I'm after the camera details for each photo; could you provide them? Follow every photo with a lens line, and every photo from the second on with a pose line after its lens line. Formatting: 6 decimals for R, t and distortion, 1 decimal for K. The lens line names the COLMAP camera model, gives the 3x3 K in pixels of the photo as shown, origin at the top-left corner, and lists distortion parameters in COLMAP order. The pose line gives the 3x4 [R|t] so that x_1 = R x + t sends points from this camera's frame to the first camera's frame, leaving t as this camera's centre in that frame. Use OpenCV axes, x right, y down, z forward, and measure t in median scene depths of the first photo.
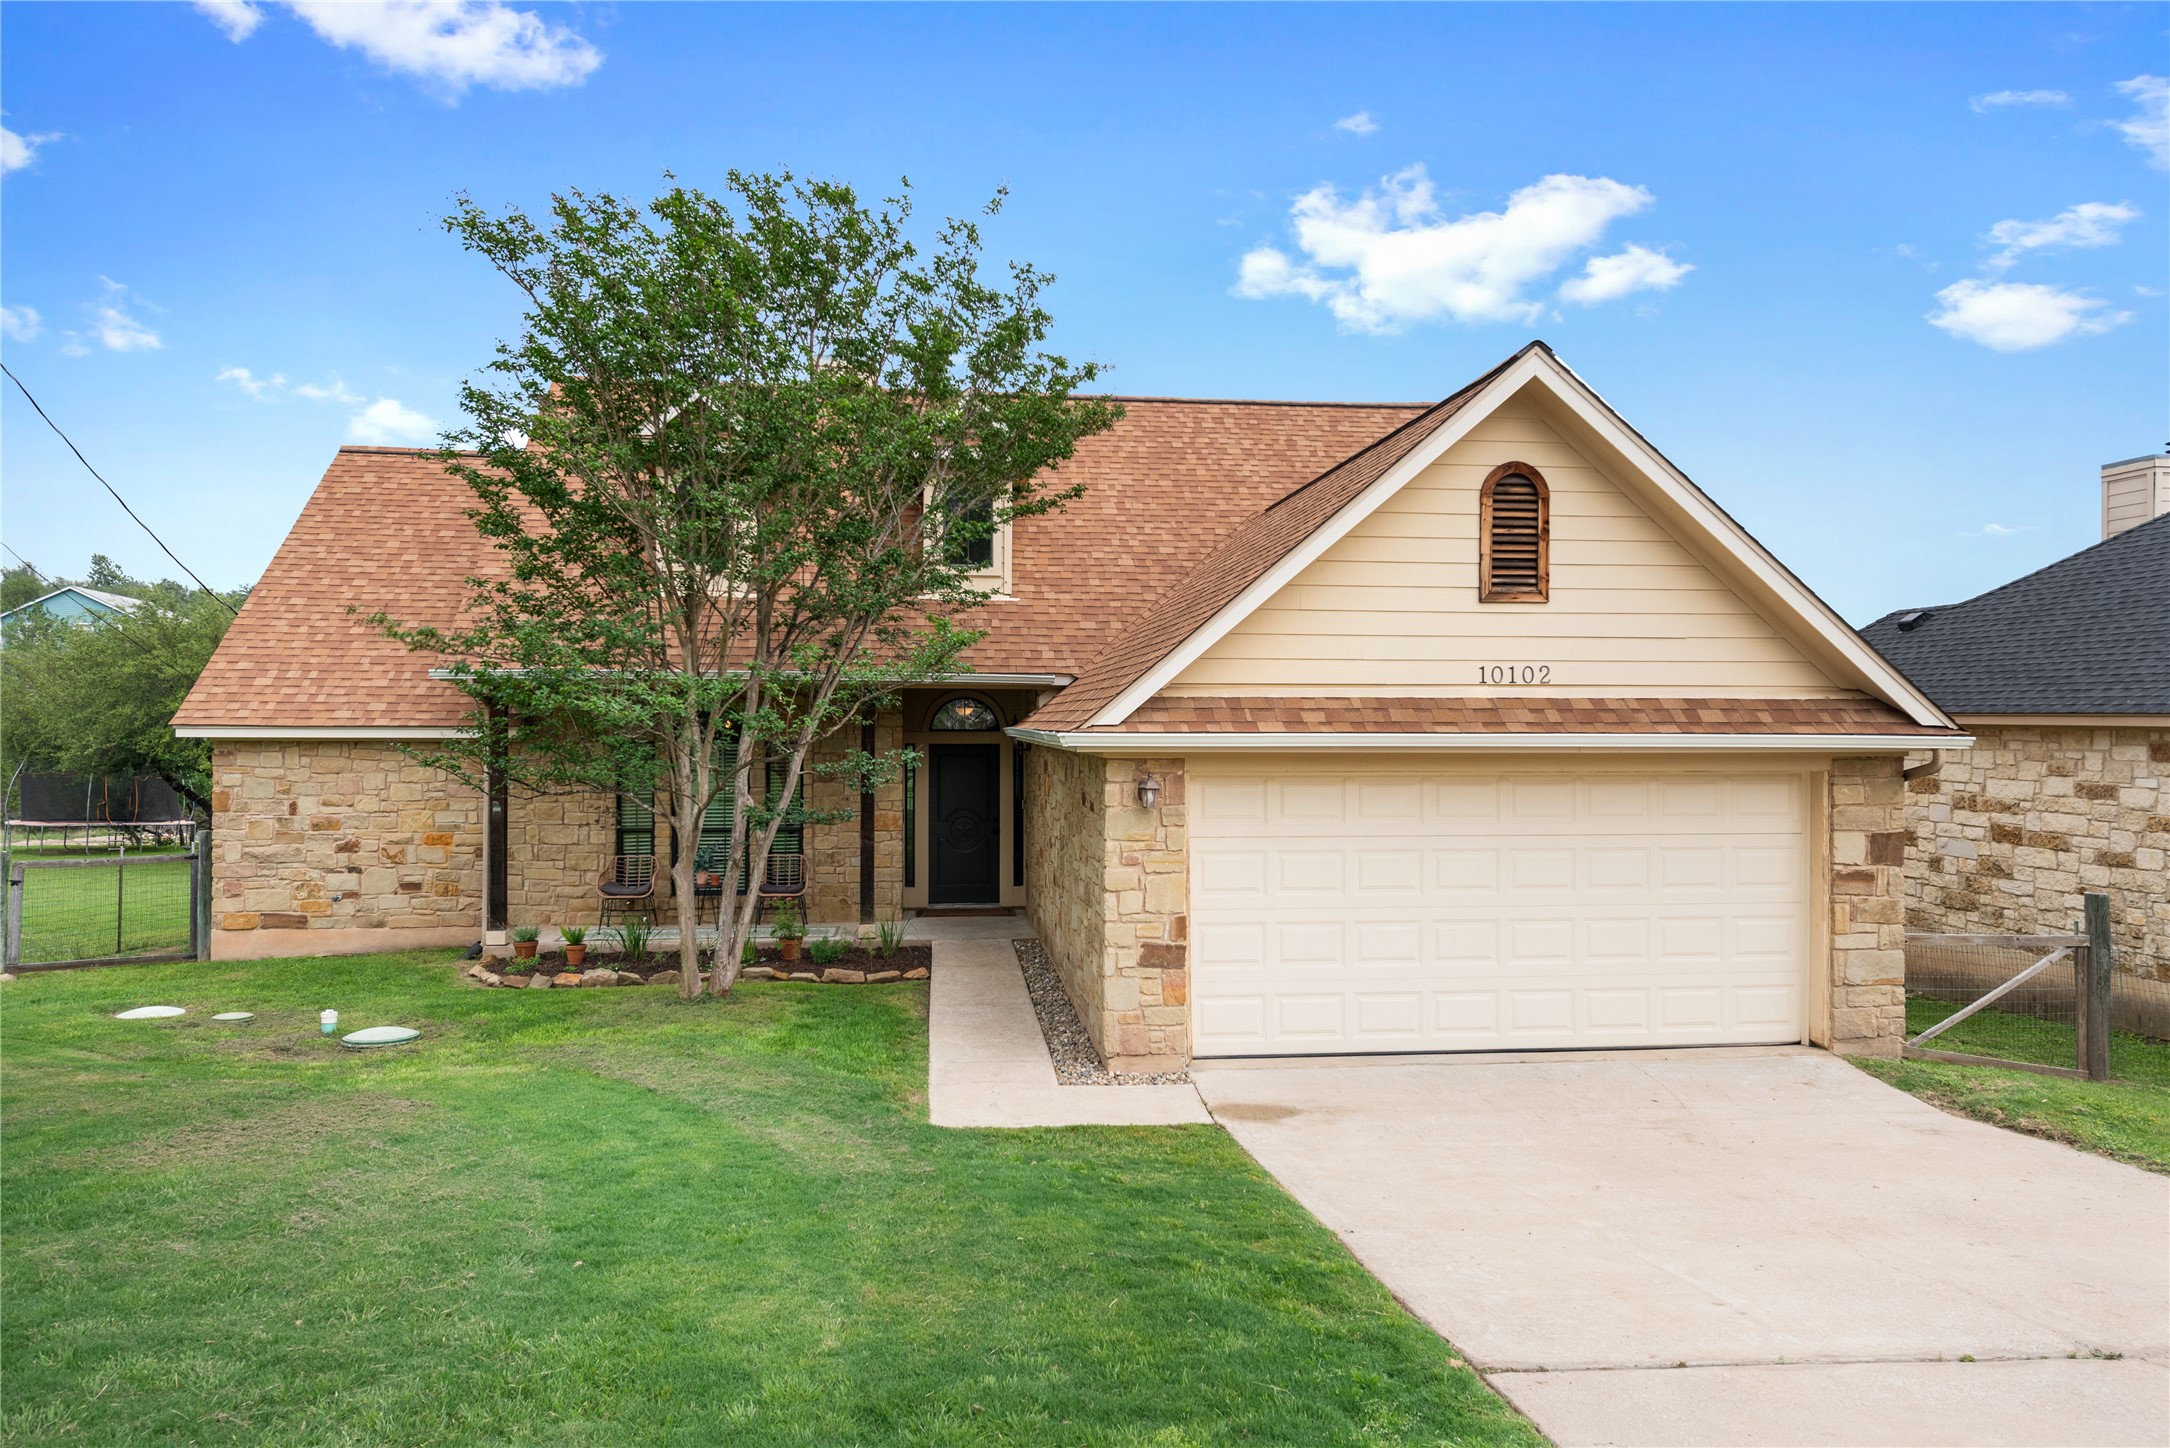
lens RADIAL K [[1415.4, 0, 1085.0], [0, 1415.4, 724.0], [0, 0, 1]] dist [0.020639, -0.005545]
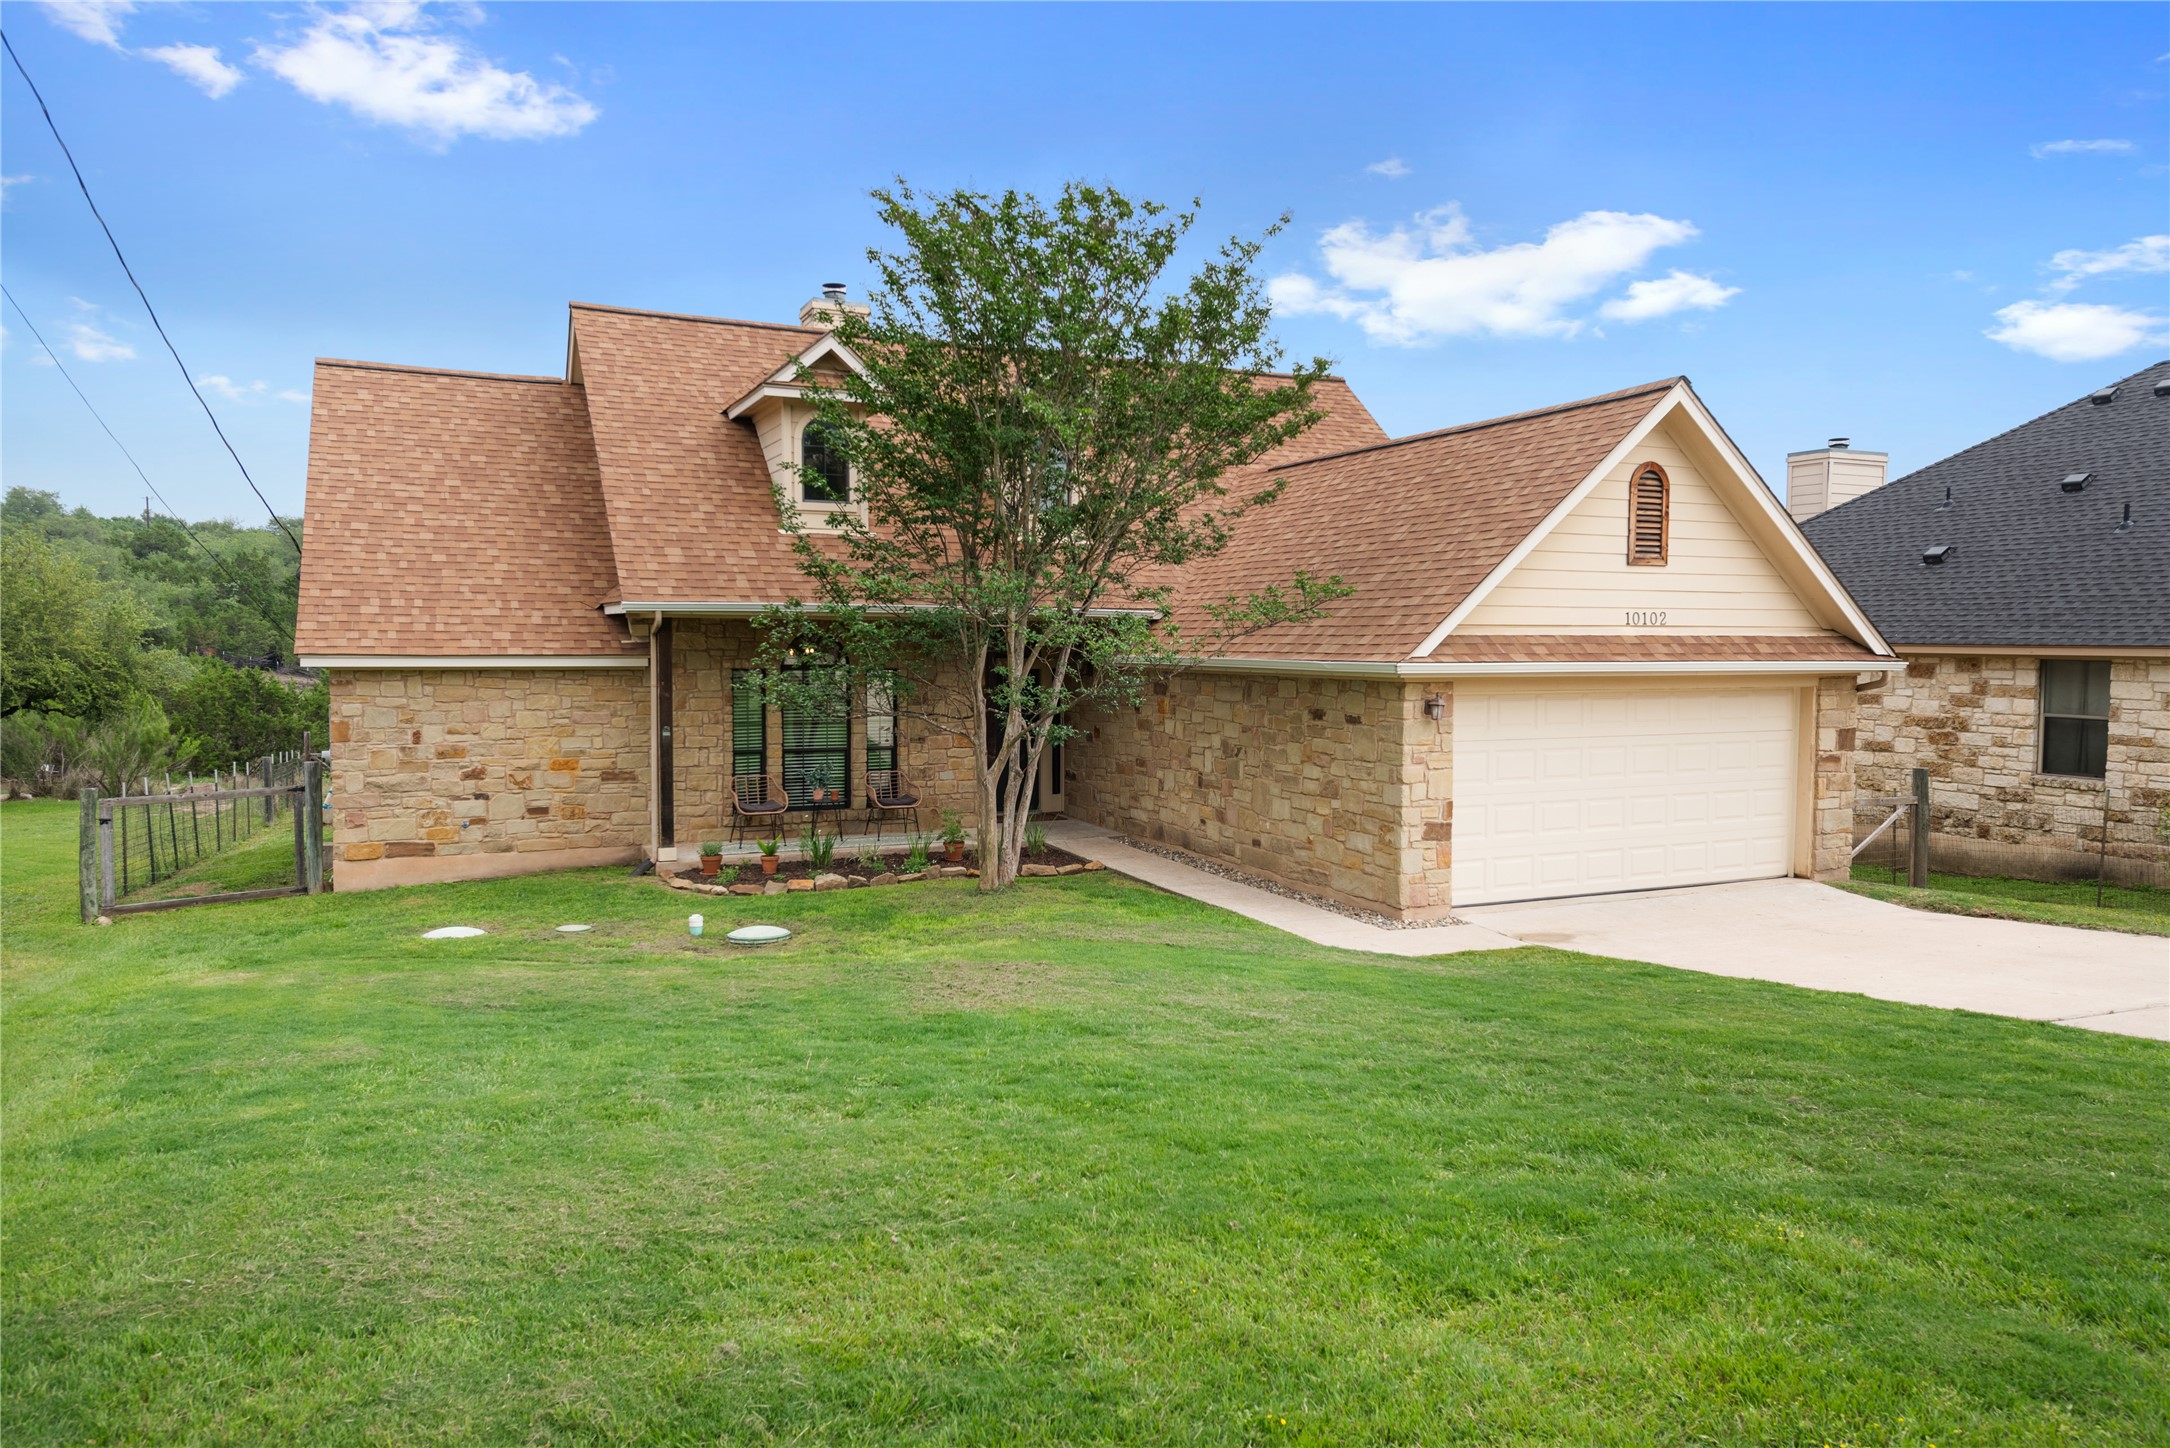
lens RADIAL K [[1415.4, 0, 1085.0], [0, 1415.4, 724.0], [0, 0, 1]] dist [0.020639, -0.005545]
pose [[0.952119, -0.017290, 0.305240, -0.464957], [-0.000185, 0.998367, 0.057128, -0.008230], [-0.305729, -0.054449, 0.950560, -0.106059]]
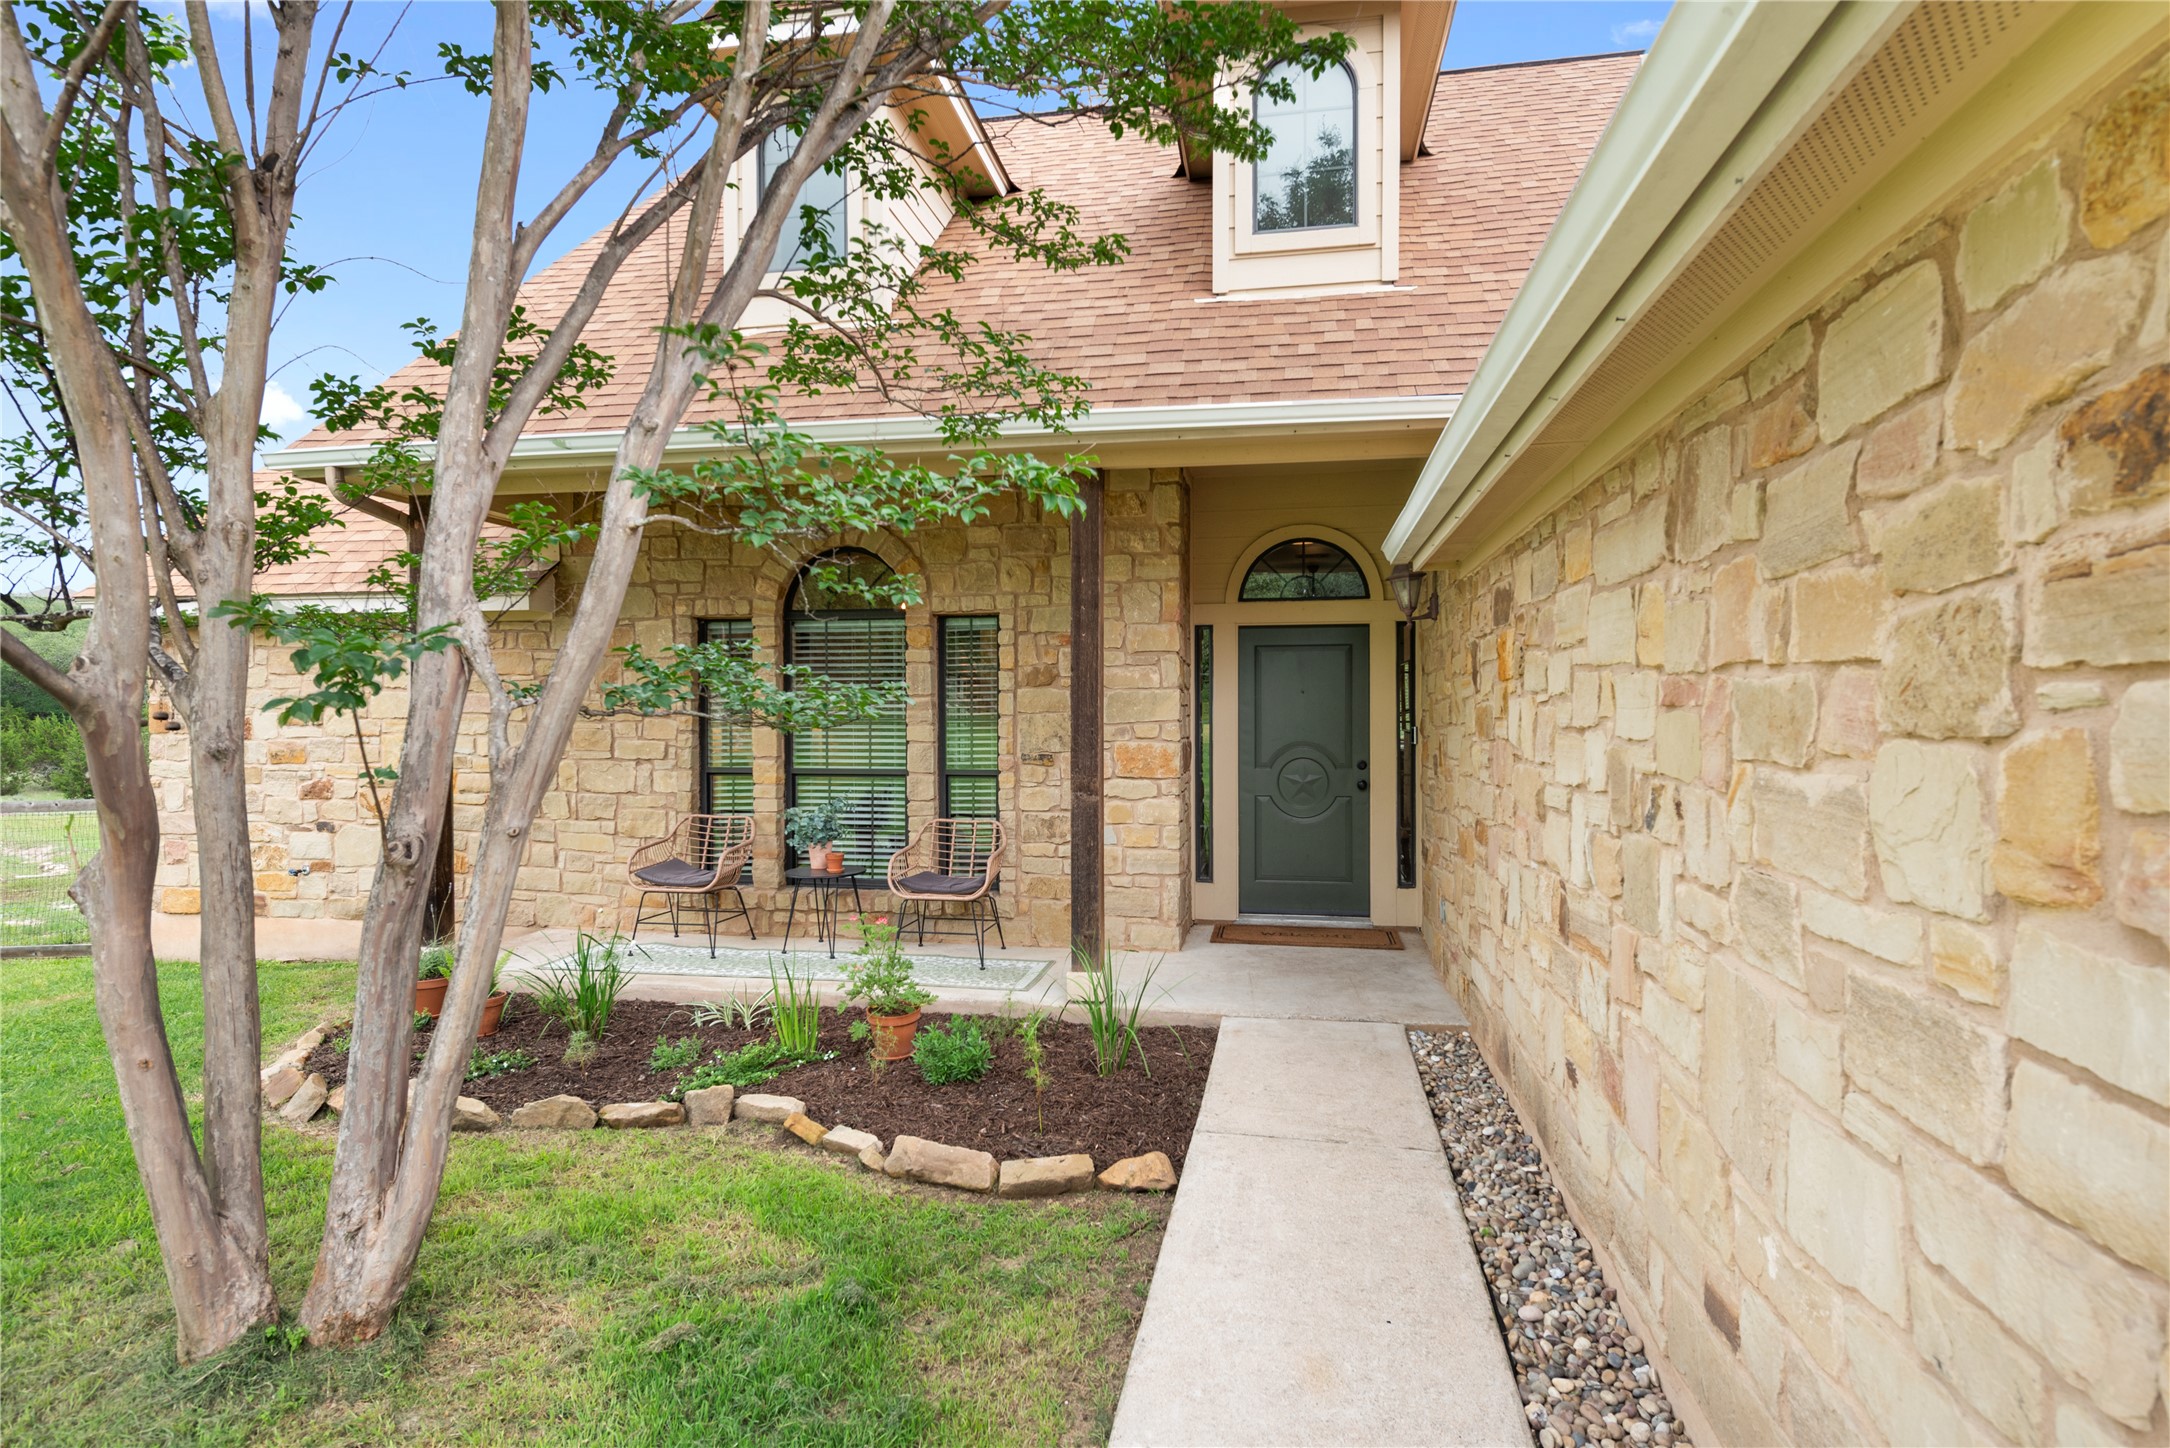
lens RADIAL K [[1108.4, 0, 1085.0], [0, 1108.4, 724.0], [0, 0, 1]] dist [0.013080, 0.000039]
pose [[0.955181, -0.001841, -0.296018, -0.048607], [0.004138, 0.999966, 0.007133, 0.061529], [0.295995, -0.008038, 0.955156, 0.706877]]
